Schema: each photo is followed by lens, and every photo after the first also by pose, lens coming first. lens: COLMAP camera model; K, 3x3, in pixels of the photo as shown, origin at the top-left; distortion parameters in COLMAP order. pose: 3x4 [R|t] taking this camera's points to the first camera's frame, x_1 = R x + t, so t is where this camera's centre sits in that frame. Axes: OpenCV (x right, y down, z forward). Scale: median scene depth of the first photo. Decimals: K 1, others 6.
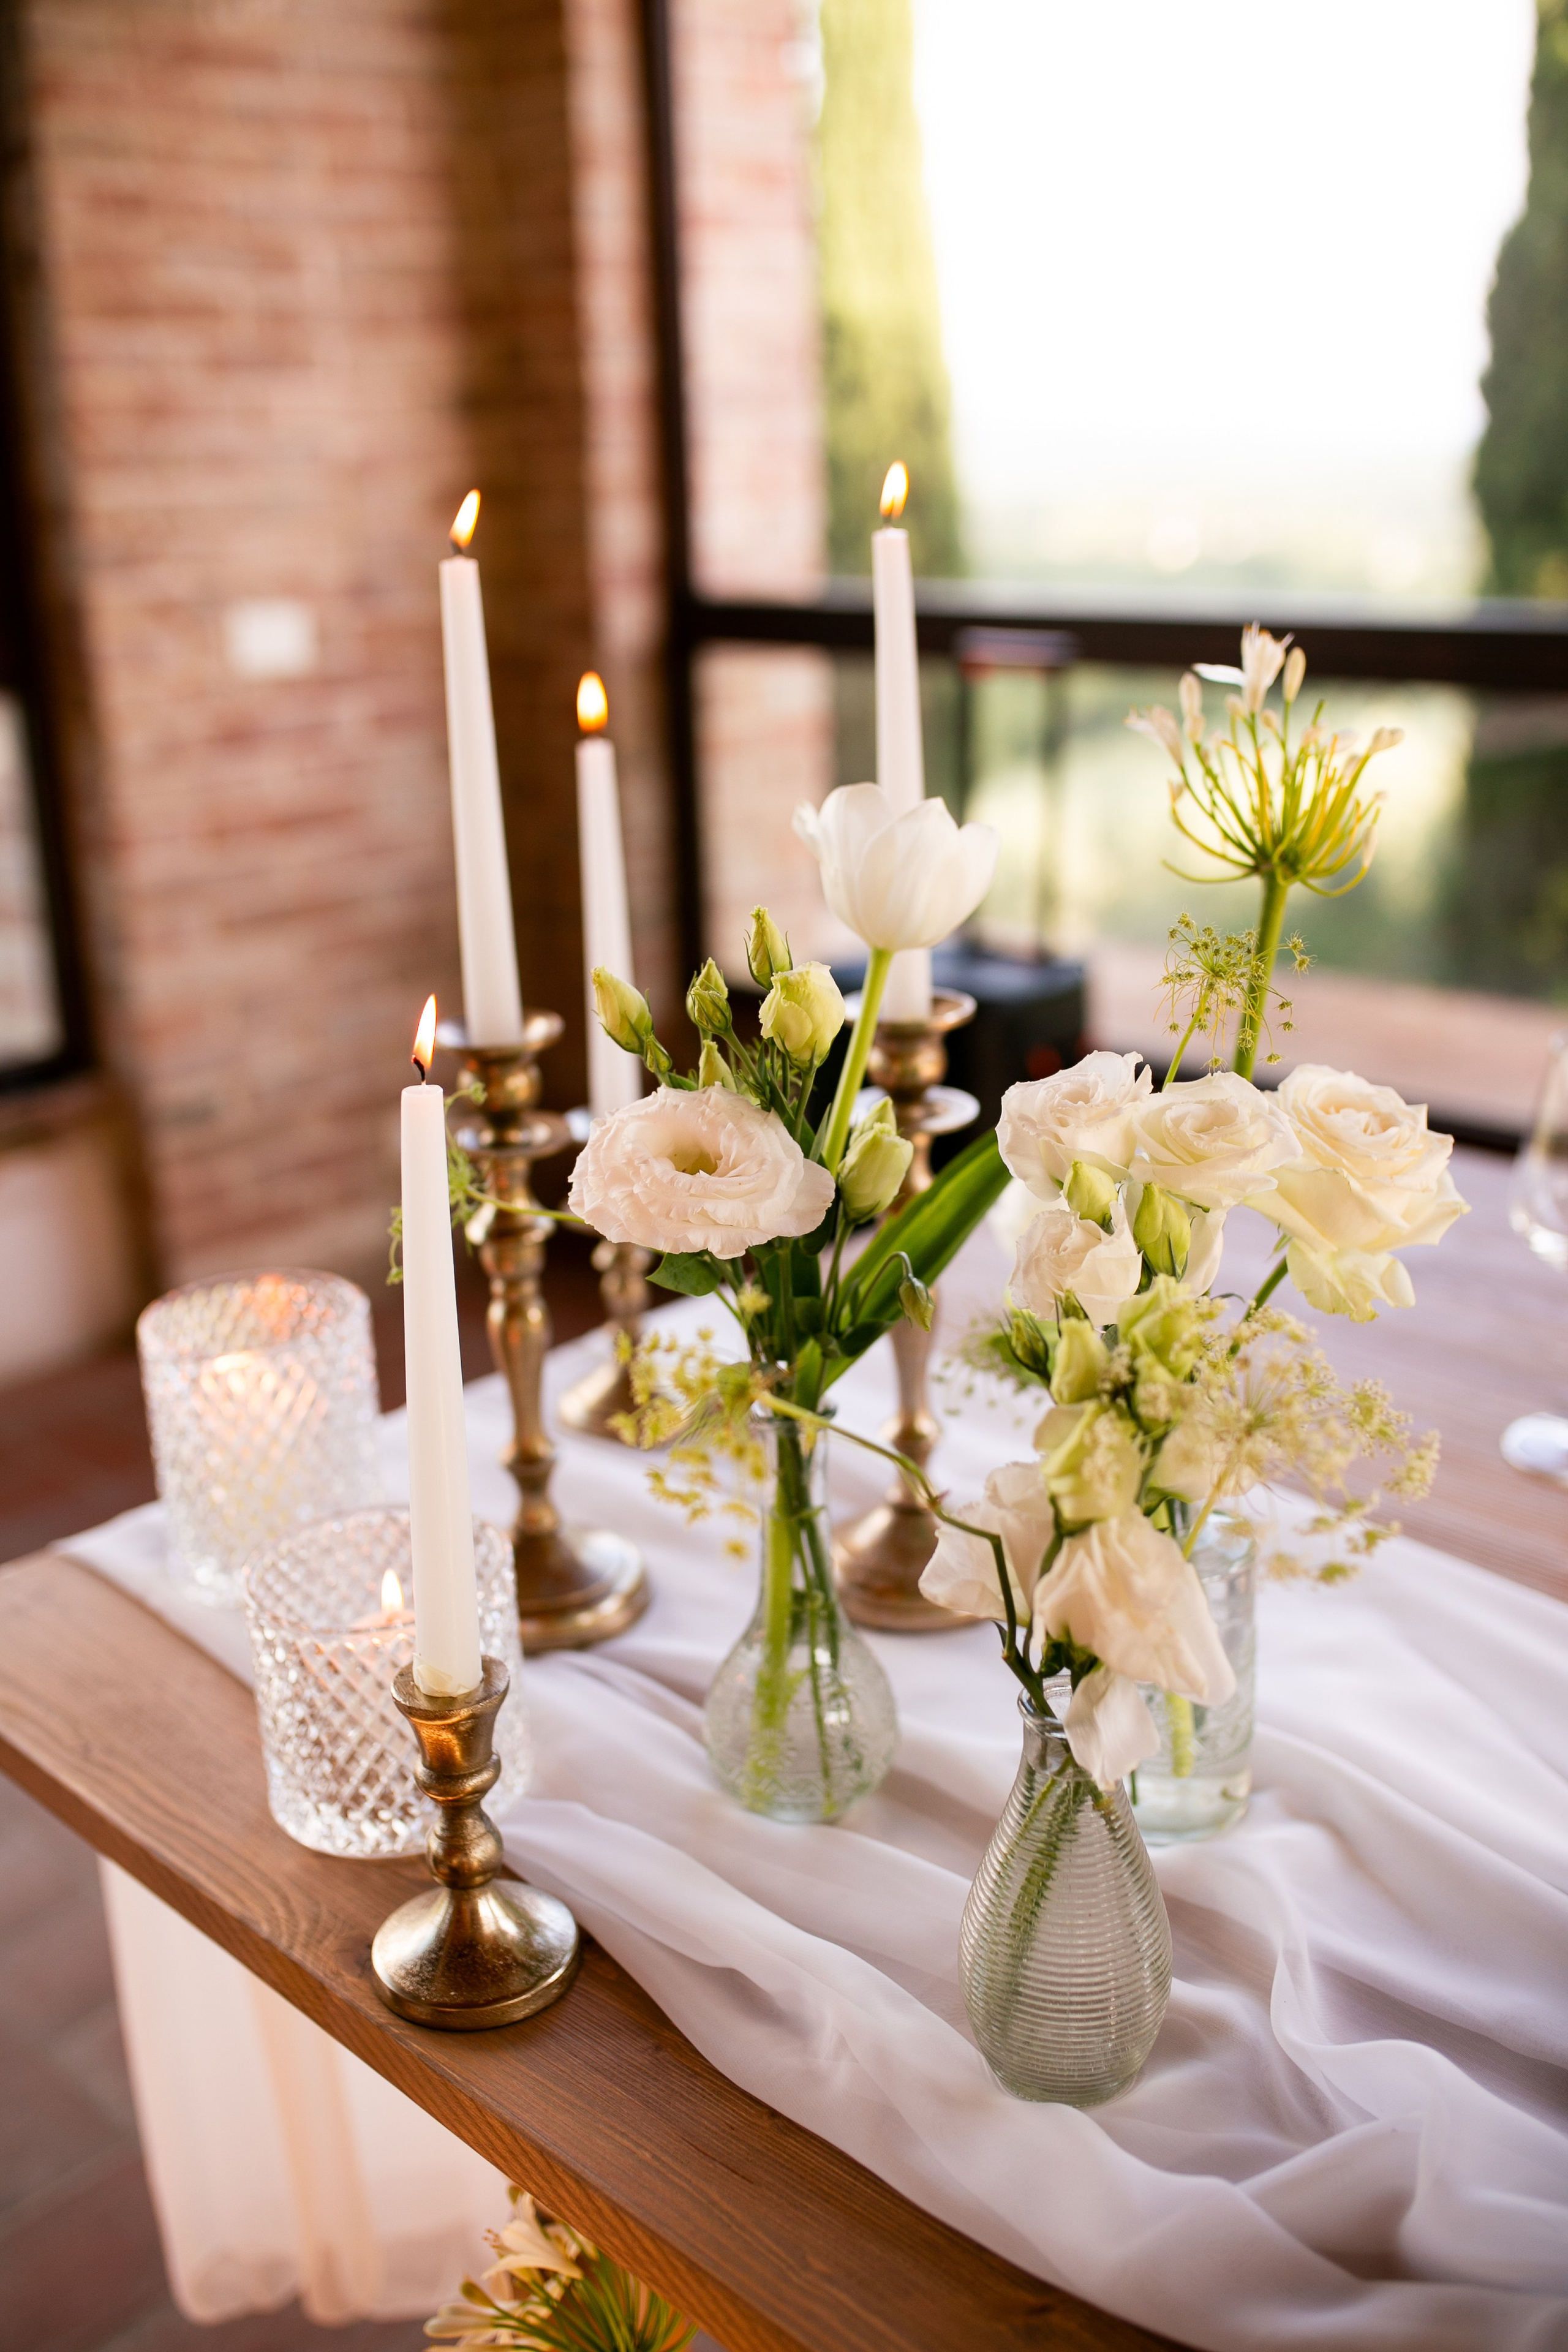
lens RADIAL K [[2304.5, 0, 784.5], [0, 2304.5, 1168.3], [0, 0, 1]] dist [-0.069898, 0.110198]
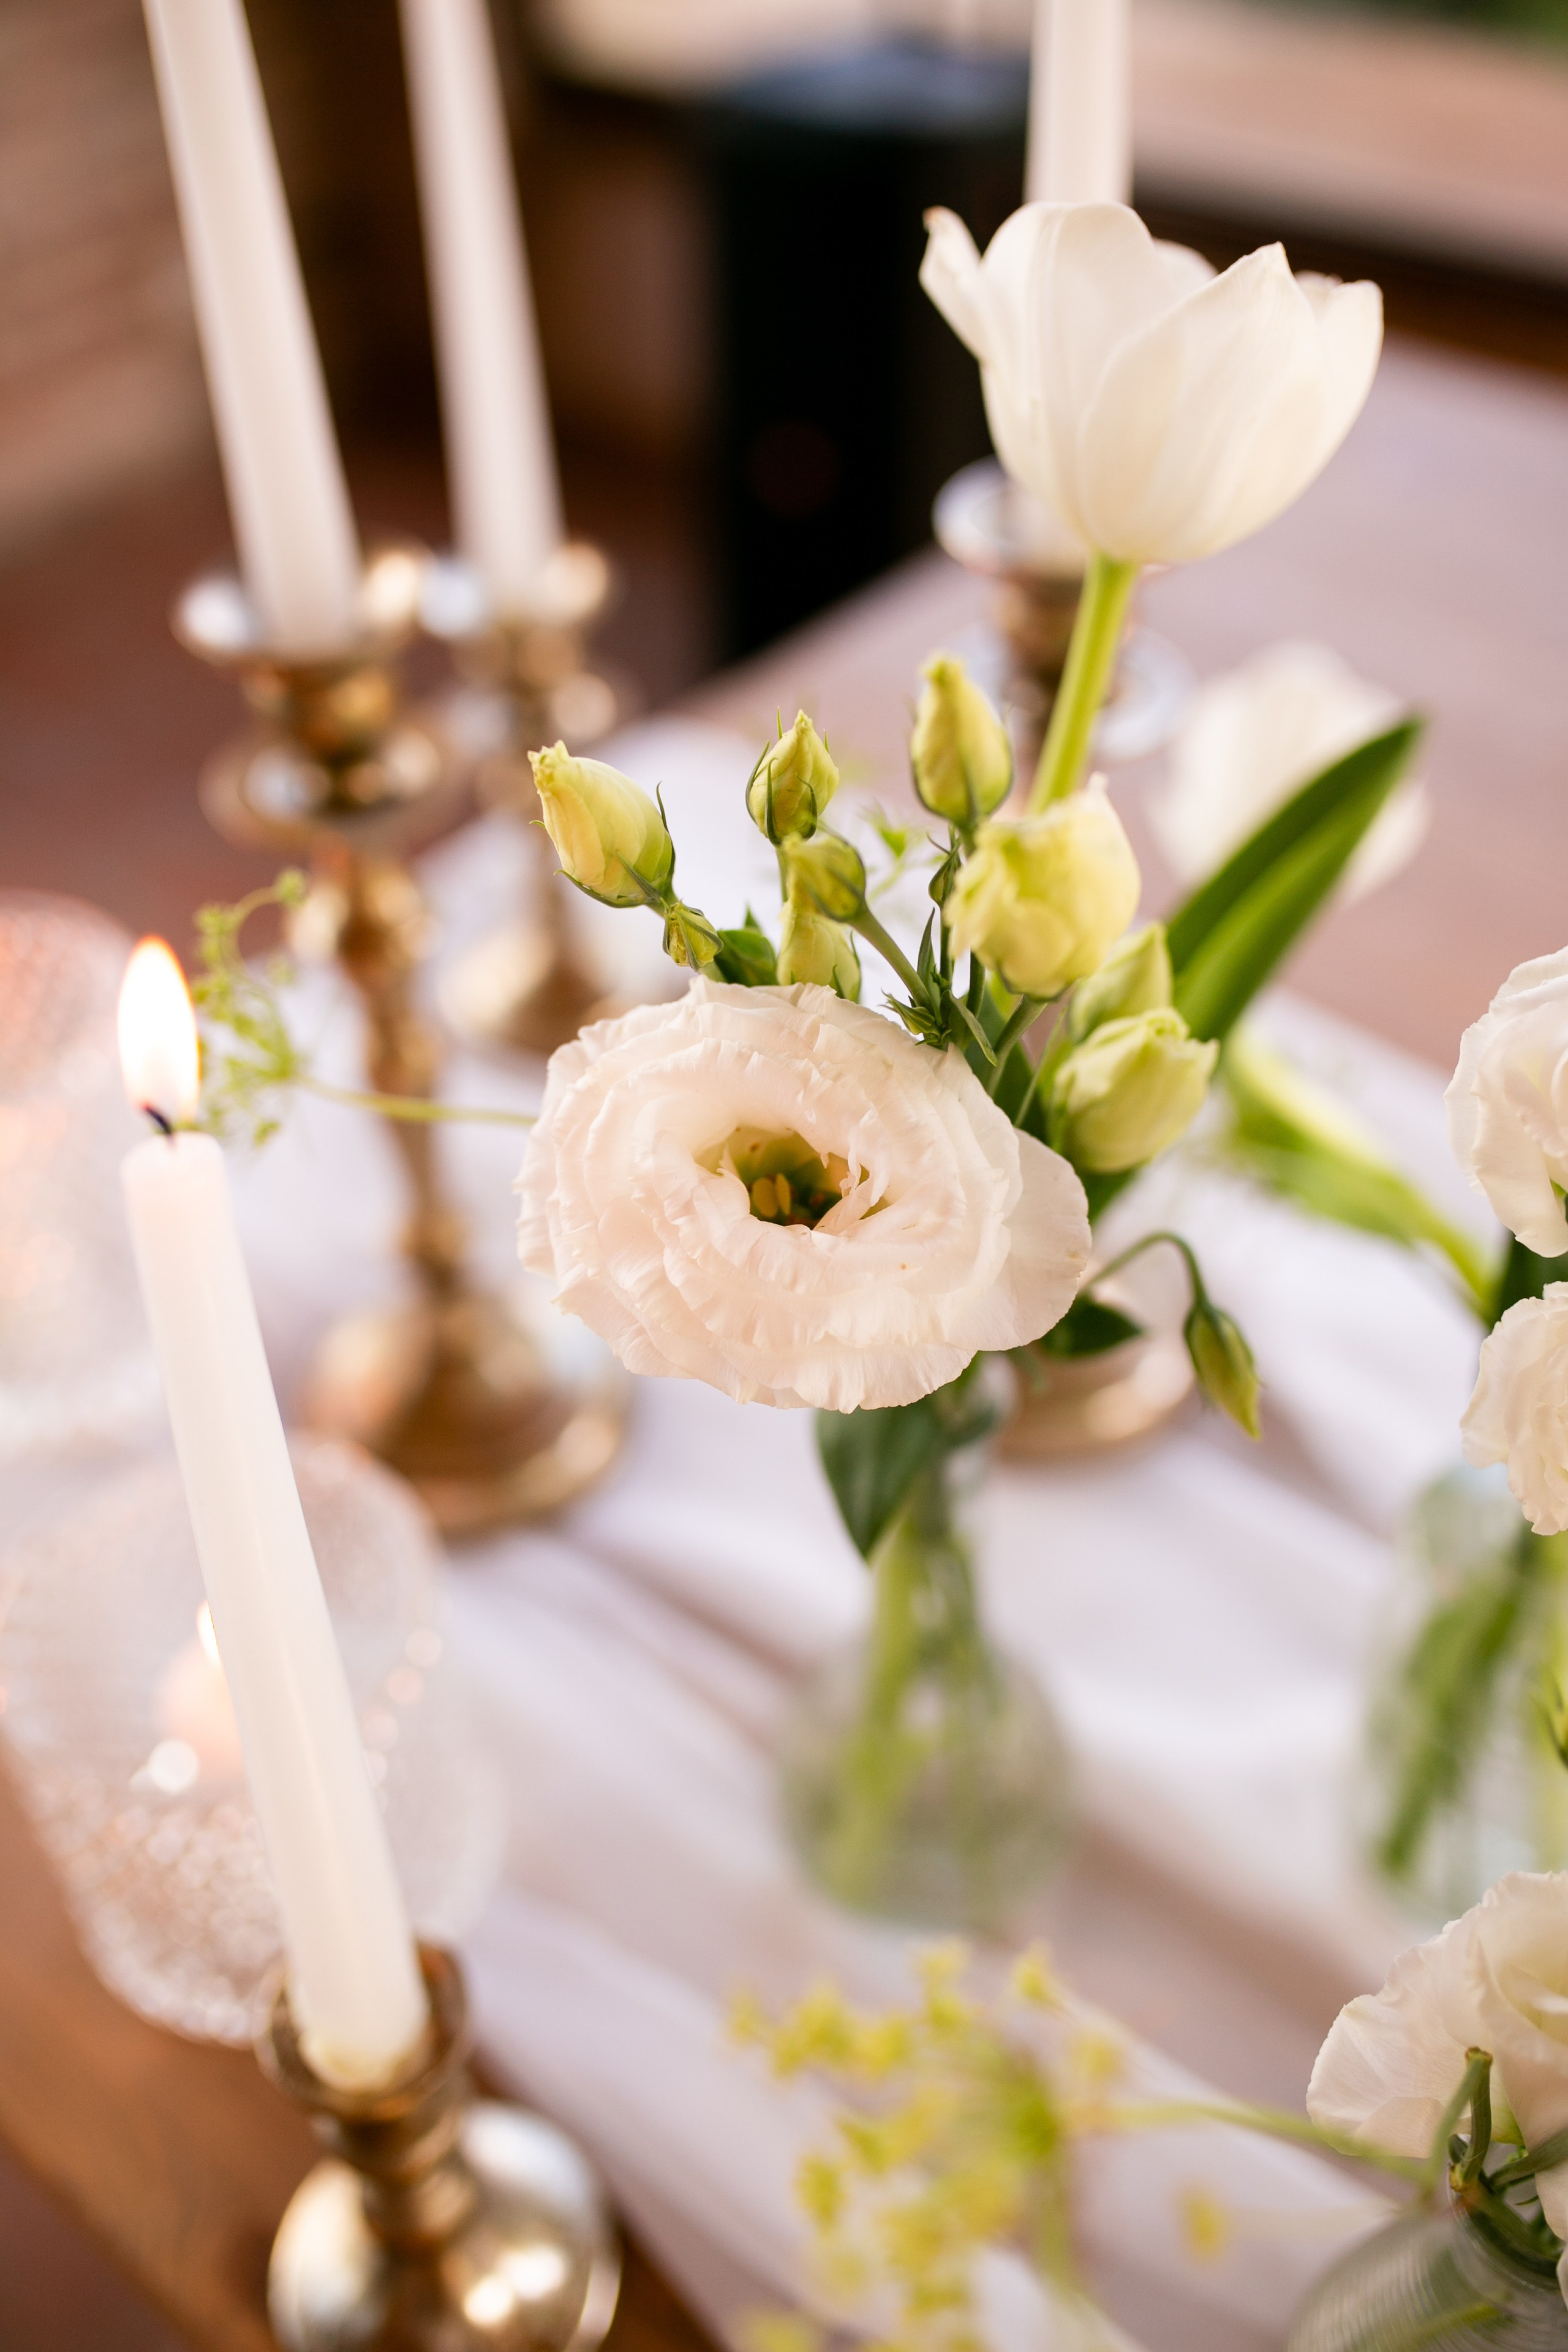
lens RADIAL K [[2304.5, 0, 784.5], [0, 2304.5, 1168.3], [0, 0, 1]] dist [-0.069898, 0.110198]
pose [[0.997183, -0.055338, 0.050639, -0.063482], [0.031183, 0.919813, 0.391115, -0.185935], [-0.068222, -0.388434, 0.918948, 0.578193]]
